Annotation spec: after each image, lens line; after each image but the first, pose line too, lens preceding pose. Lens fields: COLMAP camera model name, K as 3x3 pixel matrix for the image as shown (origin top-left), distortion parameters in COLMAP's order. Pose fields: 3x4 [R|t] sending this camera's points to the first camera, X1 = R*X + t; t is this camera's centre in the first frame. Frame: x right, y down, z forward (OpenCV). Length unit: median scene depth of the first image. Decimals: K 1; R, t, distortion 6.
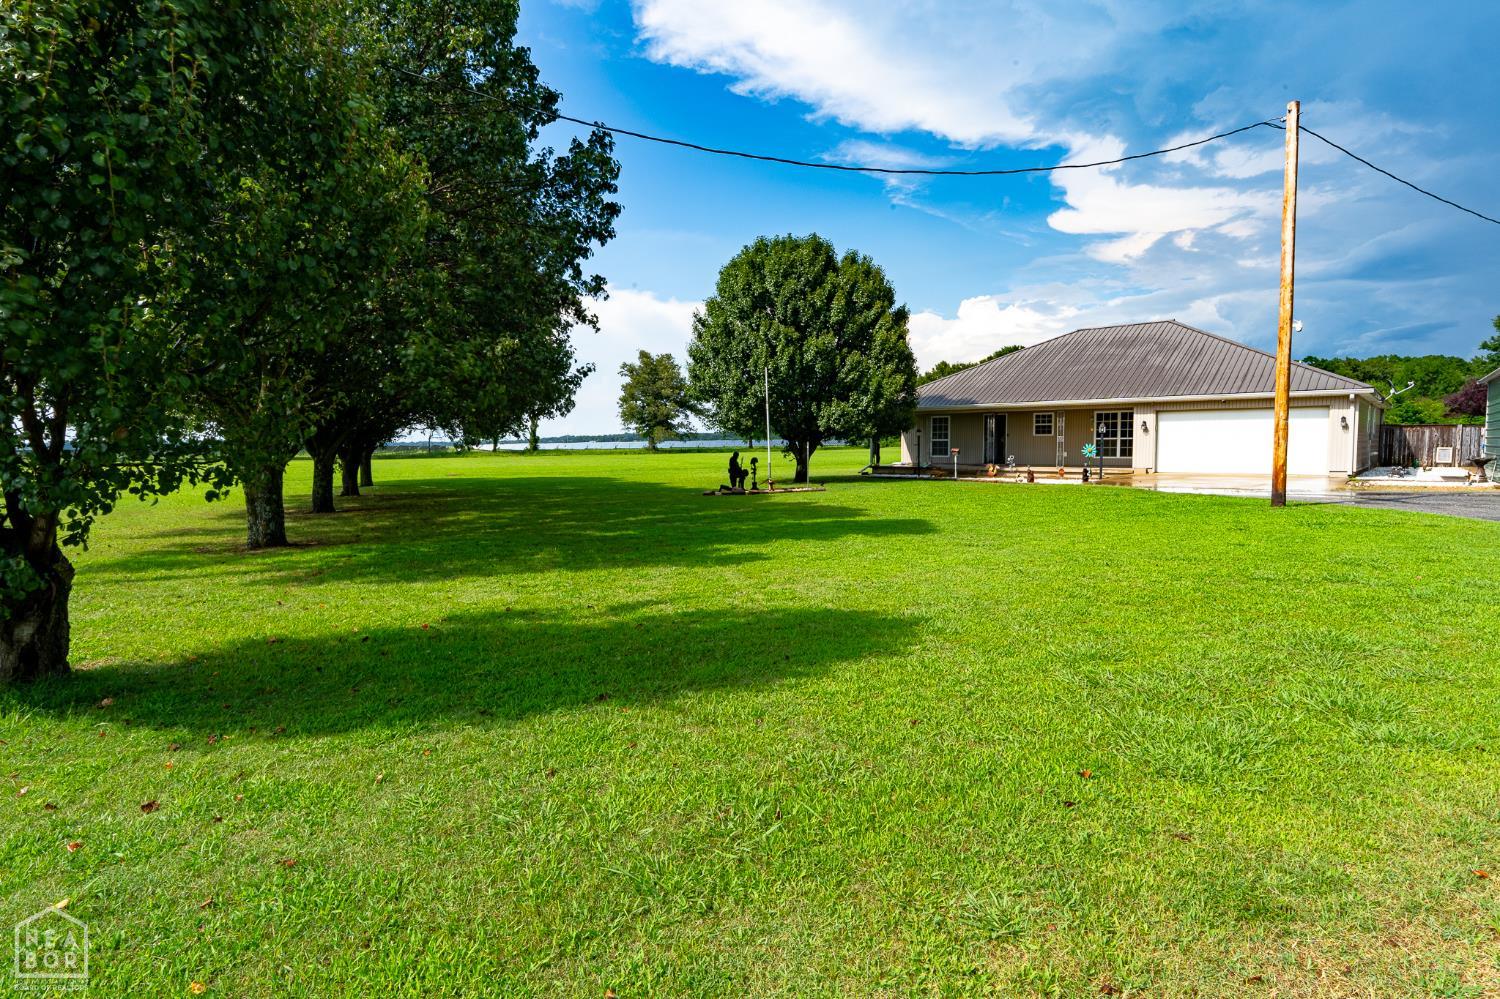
lens RADIAL K [[764.1, 0, 750.0], [0, 764.1, 499.5], [0, 0, 1]] dist [-0.010458, 0.001355]
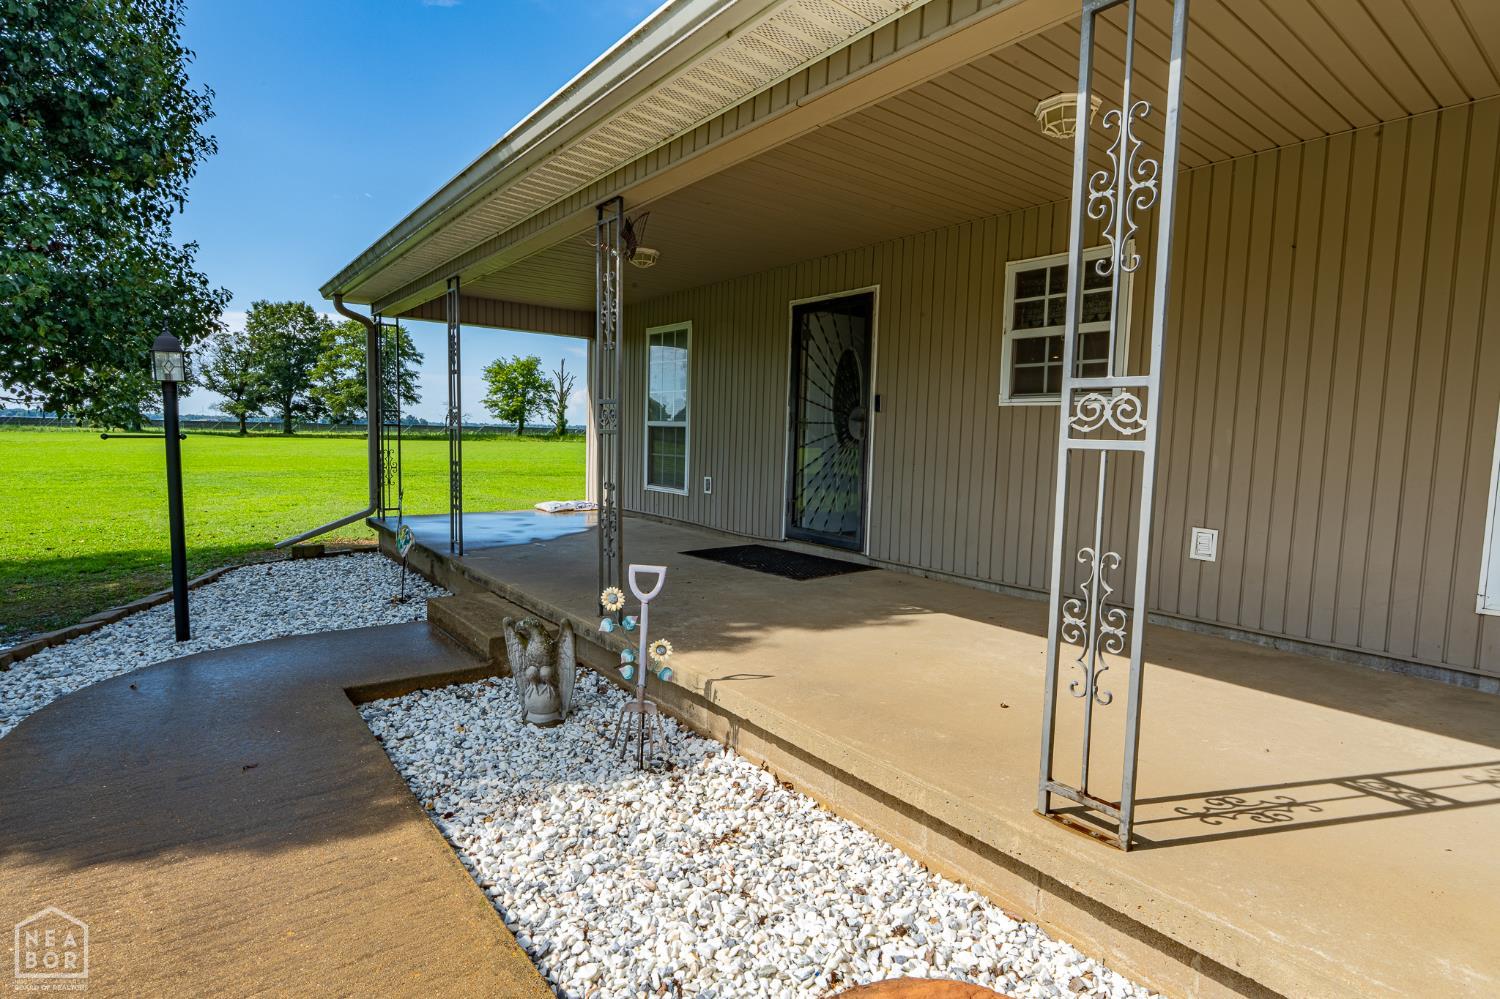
lens RADIAL K [[760.4, 0, 750.0], [0, 760.4, 499.5], [0, 0, 1]] dist [-0.001160, 0.000629]
pose [[0.984441, 0.045624, -0.169689, 0.379386], [-0.043921, 0.998940, 0.013779, -0.069404], [0.170138, -0.006112, 0.985401, 0.906177]]
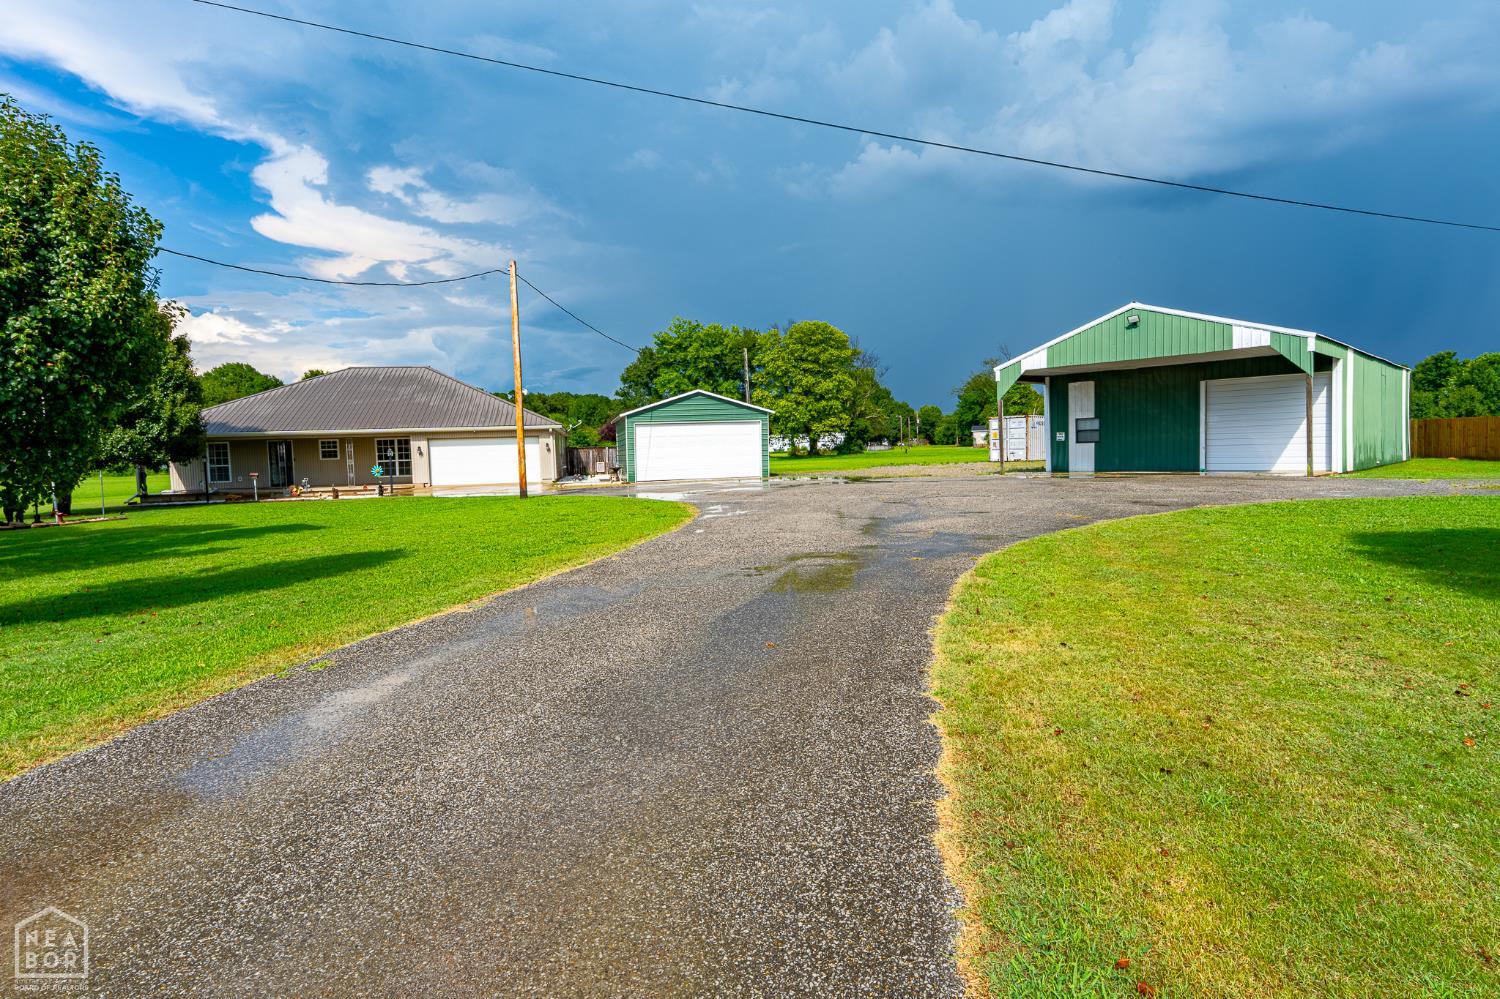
lens RADIAL K [[776.6, 0, 759.6], [0, 776.6, 483.1], [0, 0, 1]] dist [-0.002781, -0.000105]
pose [[0.590798, -0.043478, 0.805647, -0.181408], [0.085335, 0.996313, -0.008811, 0.017067], [-0.802294, 0.073955, 0.592330, -0.209137]]
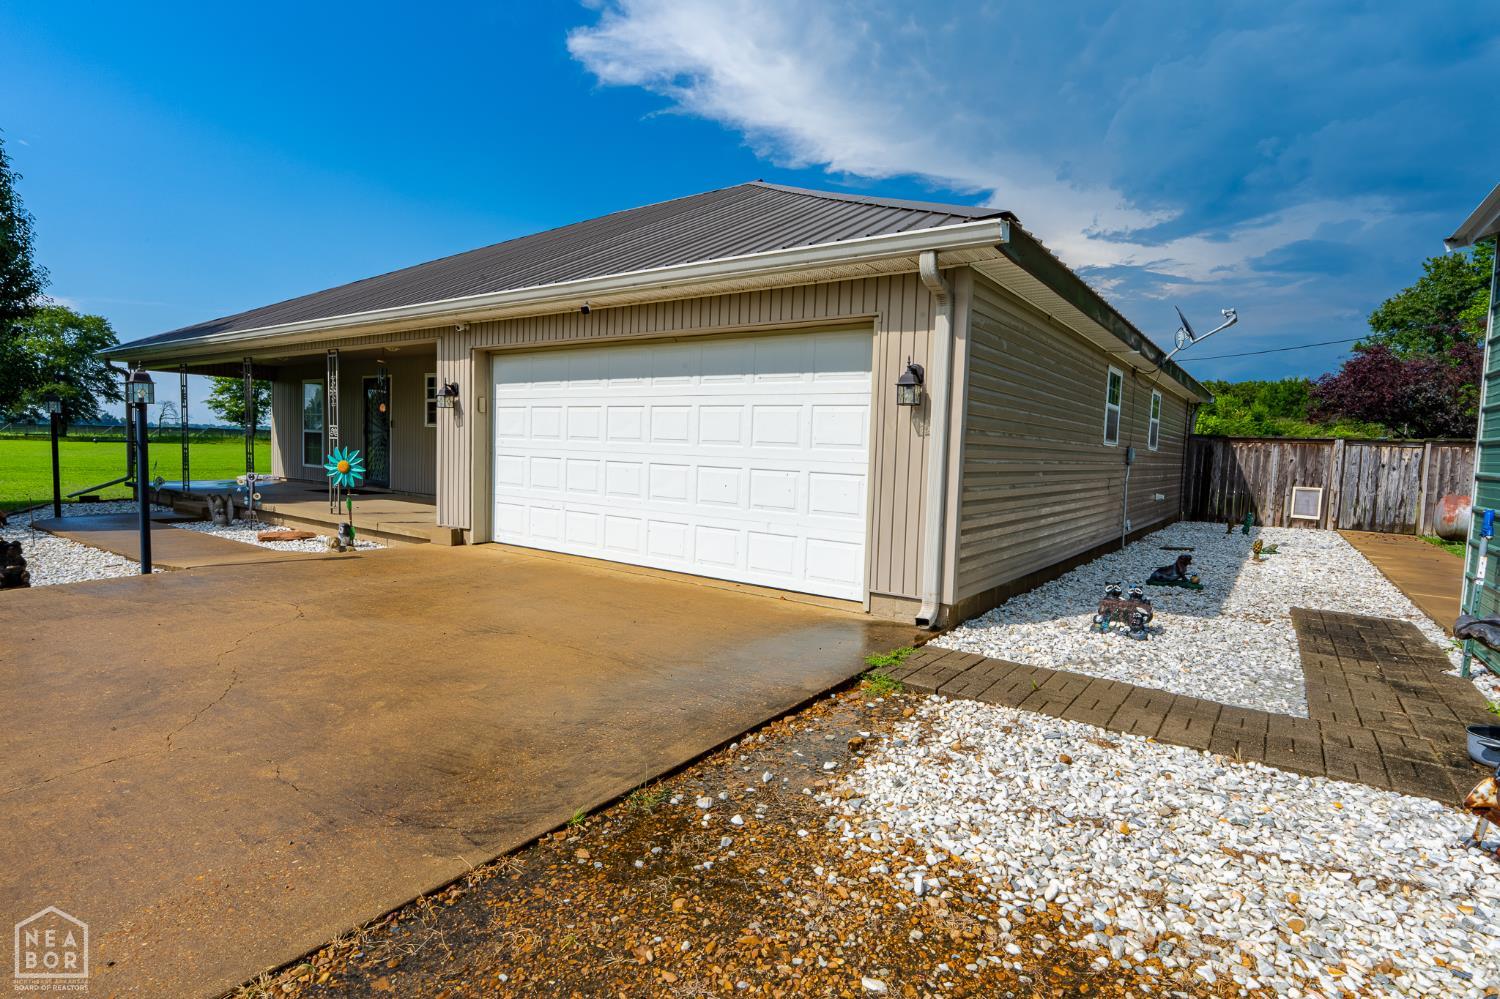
lens RADIAL K [[760.4, 0, 750.0], [0, 760.4, 499.5], [0, 0, 1]] dist [-0.001160, 0.000629]
pose [[0.993353, 0.032140, 0.110530, 0.552761], [-0.031683, 0.999481, -0.005885, -0.050155], [-0.110662, 0.002344, 0.993855, 0.604697]]
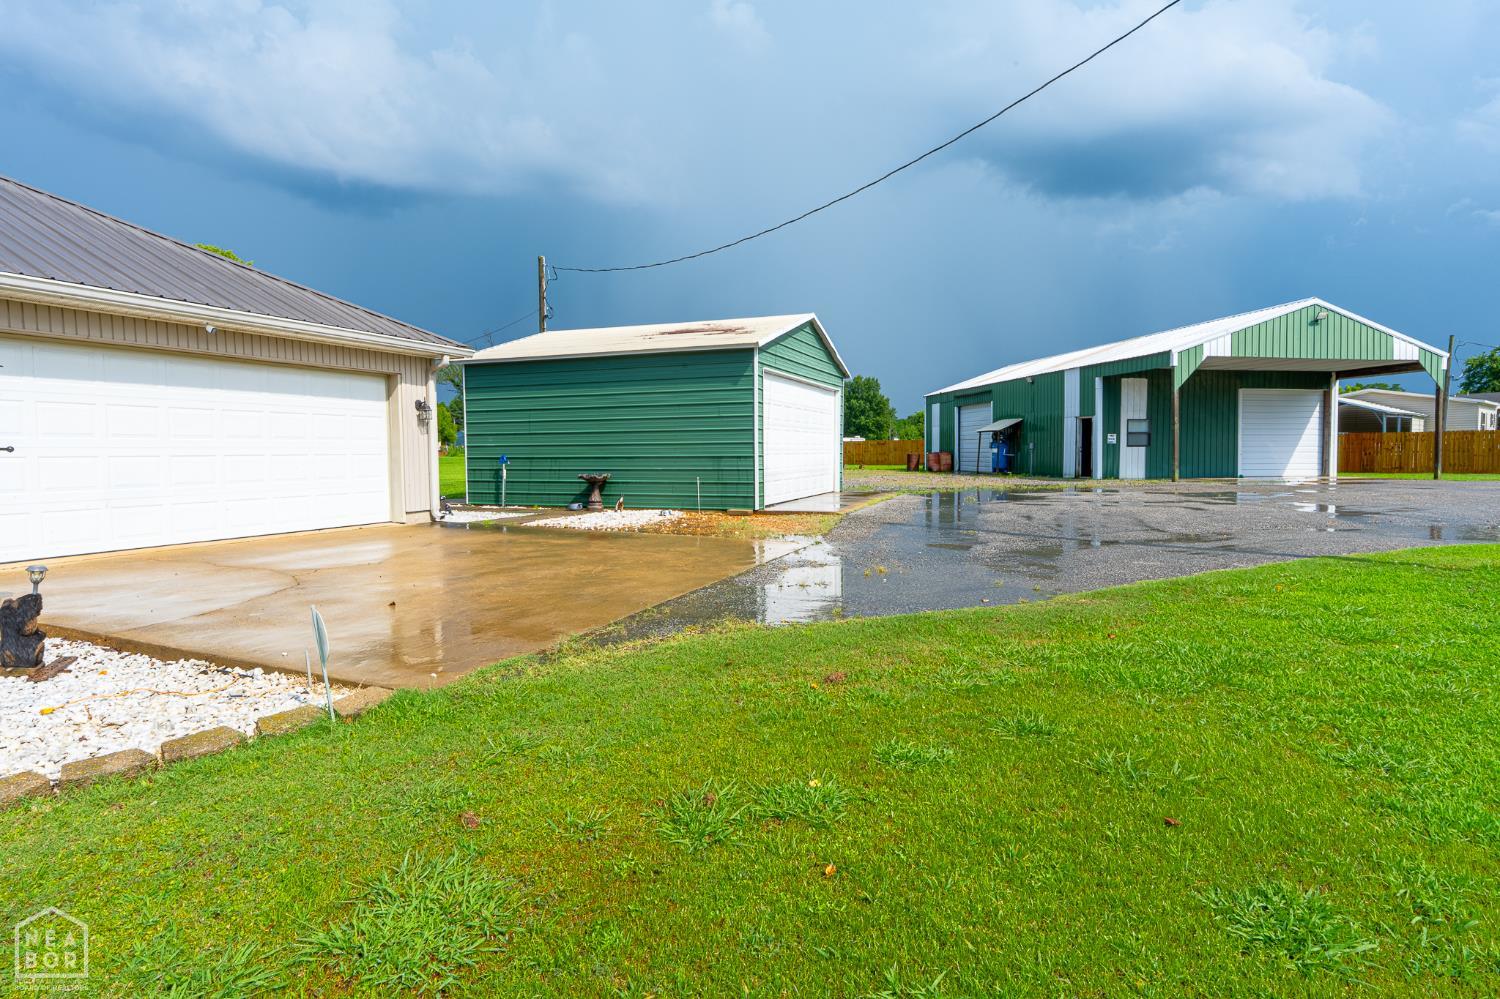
lens RADIAL K [[776.6, 0, 759.6], [0, 776.6, 483.1], [0, 0, 1]] dist [-0.002781, -0.000105]
pose [[-0.337603, -0.029097, 0.940839, 0.181397], [0.079013, 0.995119, 0.059128, -0.053138], [-0.937966, 0.094300, -0.333656, 0.755587]]
